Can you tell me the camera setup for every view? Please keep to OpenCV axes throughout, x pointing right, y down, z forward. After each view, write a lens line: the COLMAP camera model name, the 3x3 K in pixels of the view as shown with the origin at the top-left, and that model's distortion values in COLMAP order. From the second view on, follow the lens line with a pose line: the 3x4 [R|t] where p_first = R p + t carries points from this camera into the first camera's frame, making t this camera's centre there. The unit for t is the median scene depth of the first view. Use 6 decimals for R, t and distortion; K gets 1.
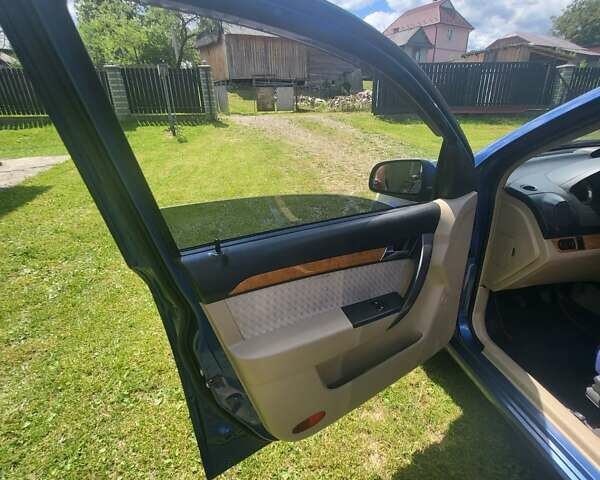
lens RADIAL K [[325.2, 0, 300.0], [0, 325.2, 240.0], [0, 0, 1]] dist [0.001105, 0.000808]
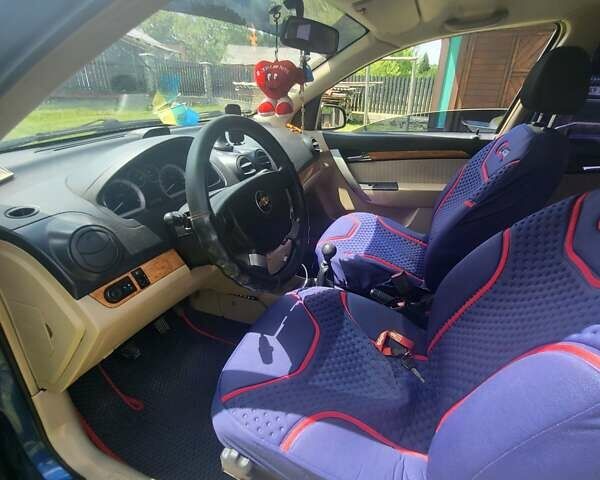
lens RADIAL K [[325.2, 0, 300.0], [0, 325.2, 240.0], [0, 0, 1]] dist [0.001105, 0.000808]
pose [[0.545417, -0.328067, 0.771292, 0.558620], [0.304335, 0.934927, 0.182459, -0.081680], [-0.780961, 0.135215, 0.609768, 0.352719]]
